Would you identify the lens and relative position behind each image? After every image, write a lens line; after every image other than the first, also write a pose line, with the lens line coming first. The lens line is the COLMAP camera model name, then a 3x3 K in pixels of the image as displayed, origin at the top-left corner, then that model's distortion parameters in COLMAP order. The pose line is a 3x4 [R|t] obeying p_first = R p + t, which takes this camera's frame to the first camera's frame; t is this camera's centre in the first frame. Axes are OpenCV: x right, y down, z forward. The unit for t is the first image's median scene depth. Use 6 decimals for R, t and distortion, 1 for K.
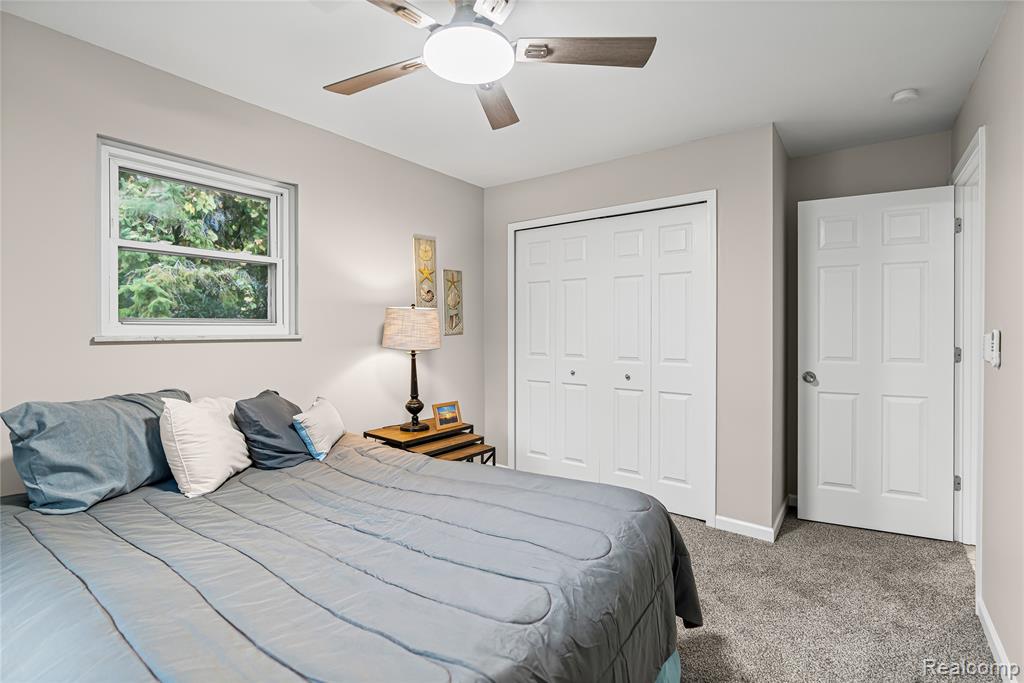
lens RADIAL K [[473.9, 0, 511.7], [0, 473.9, 333.9], [0, 0, 1]] dist [-0.009817, 0.001328]
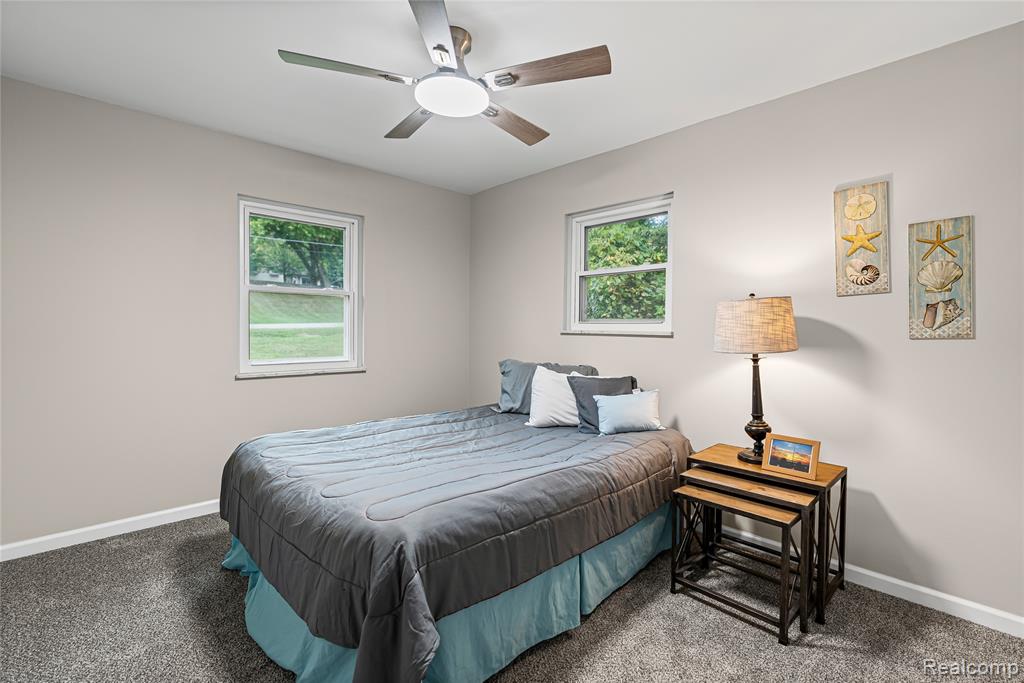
lens RADIAL K [[473.9, 0, 511.1], [0, 473.9, 338.0], [0, 0, 1]] dist [-0.009817, 0.001328]
pose [[-0.166260, 0.008079, -0.986049, 0.516562], [-0.031873, 0.999400, 0.013563, 0.009644], [0.985567, 0.033683, -0.165903, 0.645003]]
